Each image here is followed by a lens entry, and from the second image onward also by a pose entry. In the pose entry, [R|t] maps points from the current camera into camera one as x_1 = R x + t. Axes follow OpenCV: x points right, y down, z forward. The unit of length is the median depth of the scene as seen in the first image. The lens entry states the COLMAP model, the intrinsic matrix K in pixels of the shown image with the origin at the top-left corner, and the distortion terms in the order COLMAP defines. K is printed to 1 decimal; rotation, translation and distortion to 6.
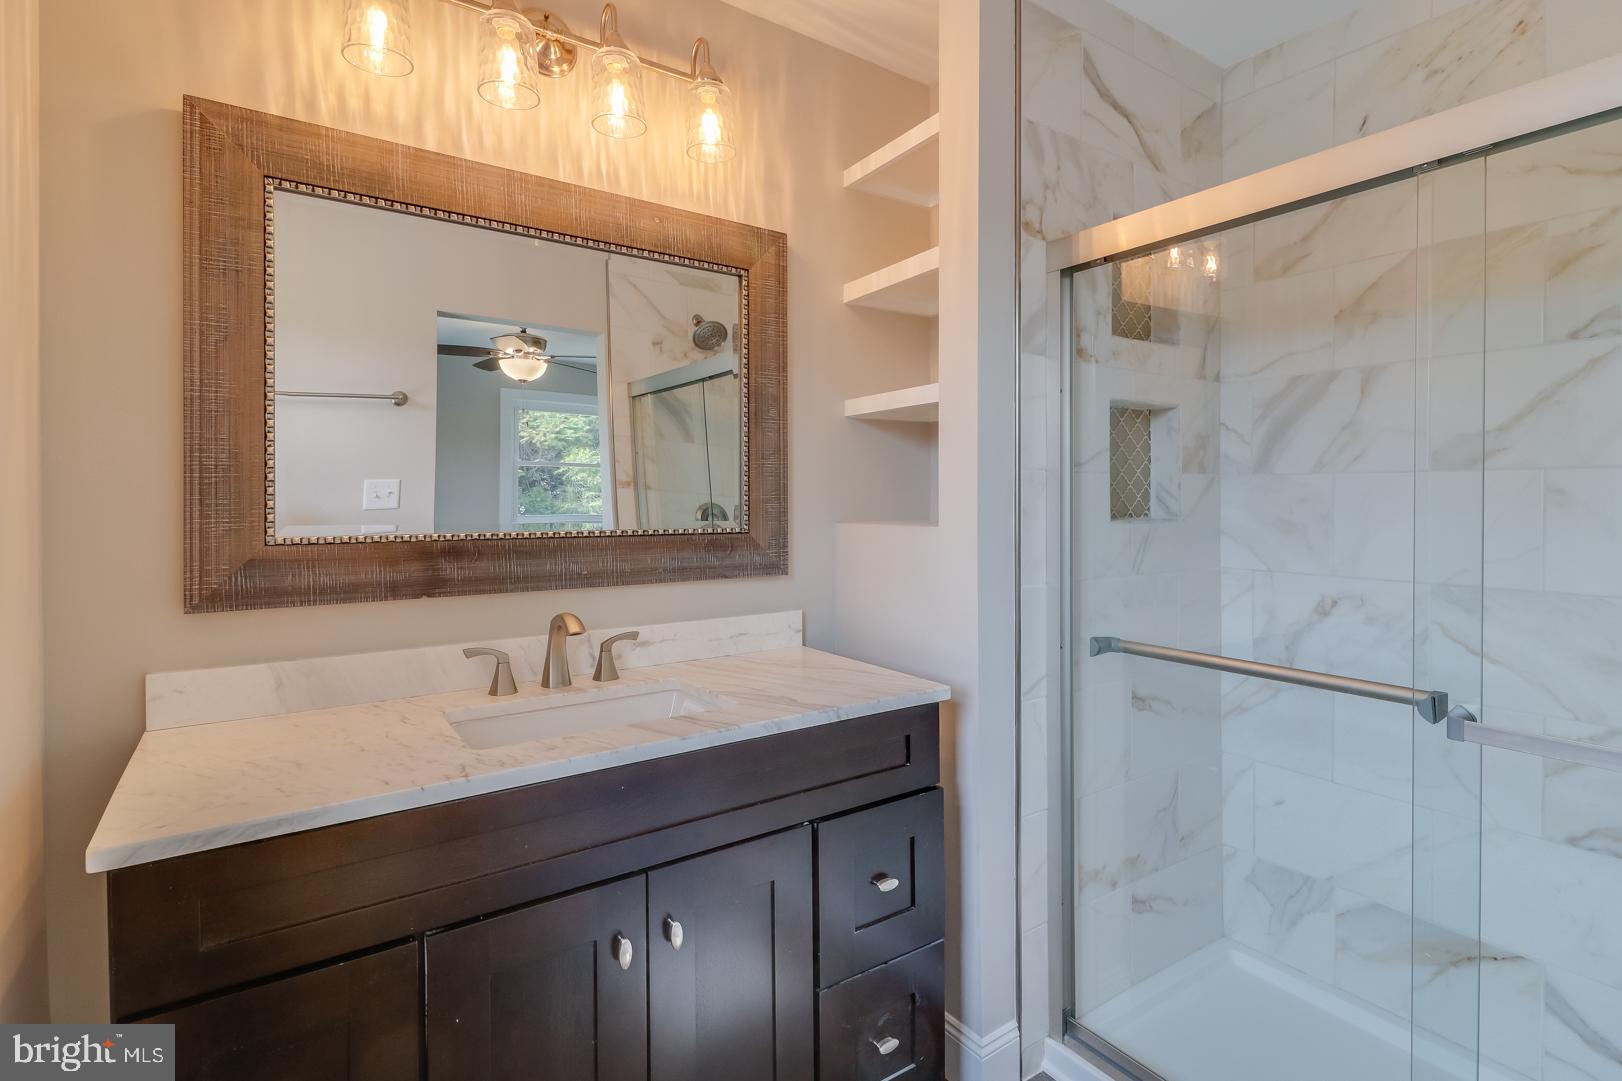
lens RADIAL K [[792.8, 0, 814.0], [0, 792.8, 514.5], [0, 0, 1]] dist [0.001415, -0.001171]
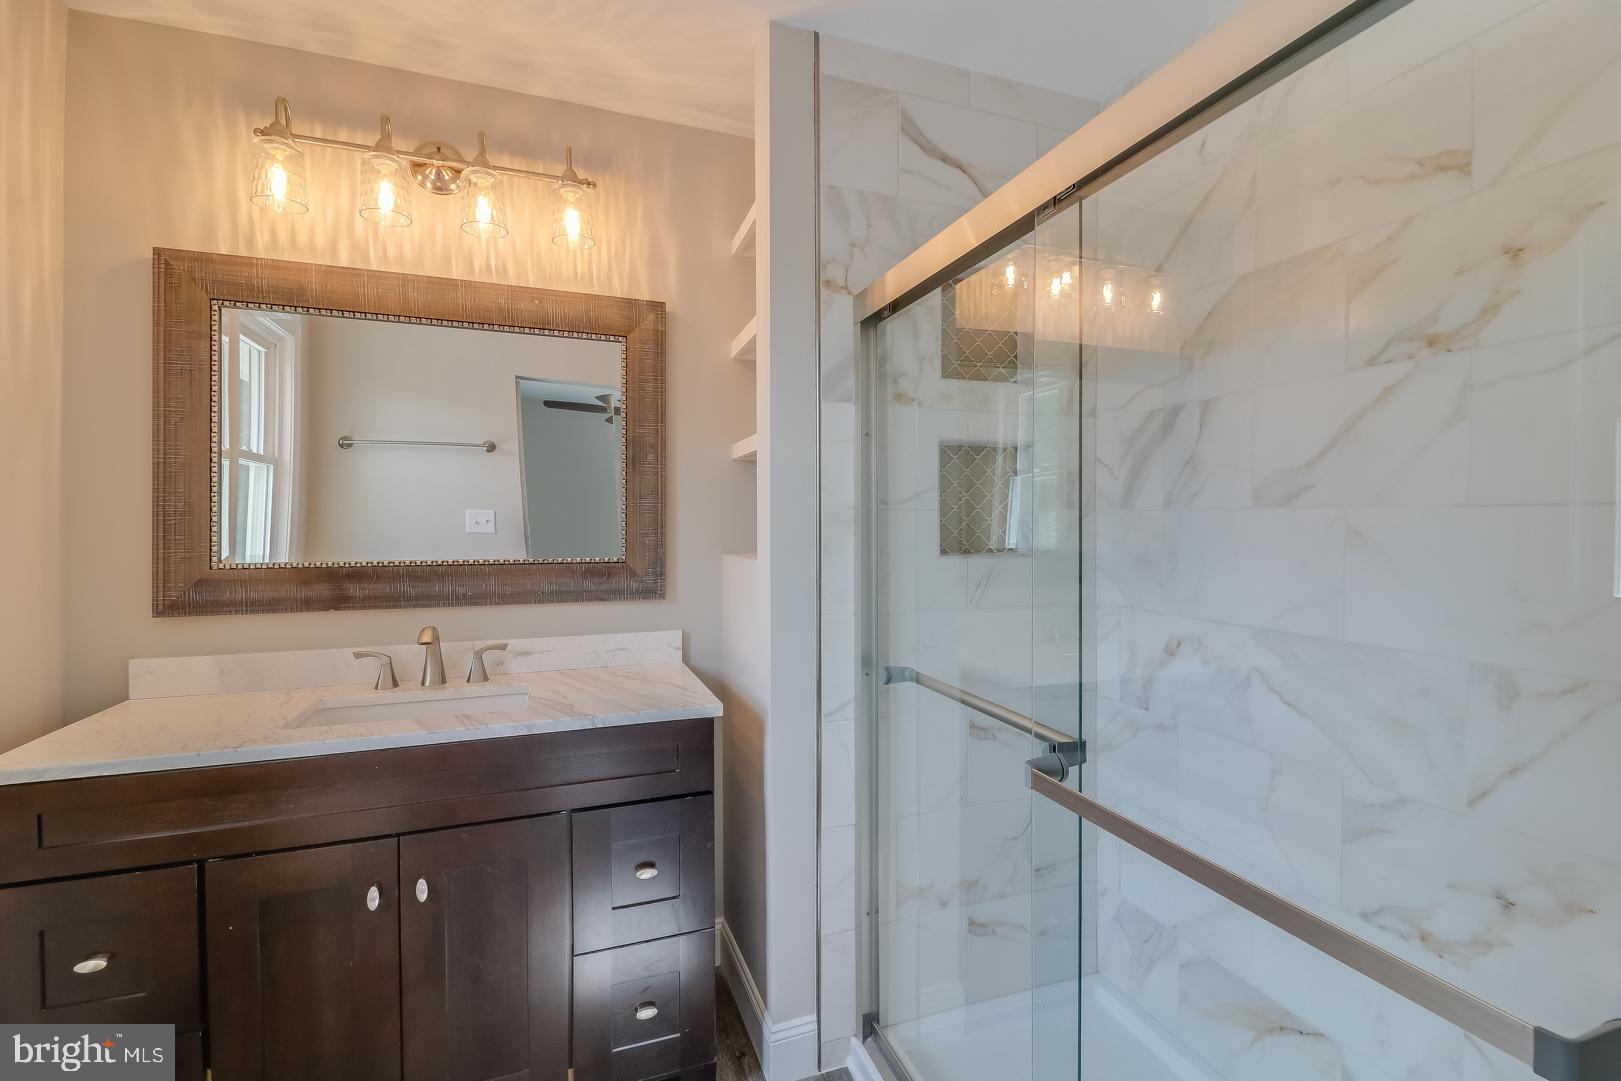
lens RADIAL K [[731.5, 0, 815.7], [0, 731.5, 535.3], [0, 0, 1]] dist [-0.000238, -0.004471]
pose [[0.969674, 0.006043, -0.244327, 0.495725], [-0.005887, 0.999982, 0.001369, -0.021659], [0.244330, 0.000111, 0.969692, 0.028162]]
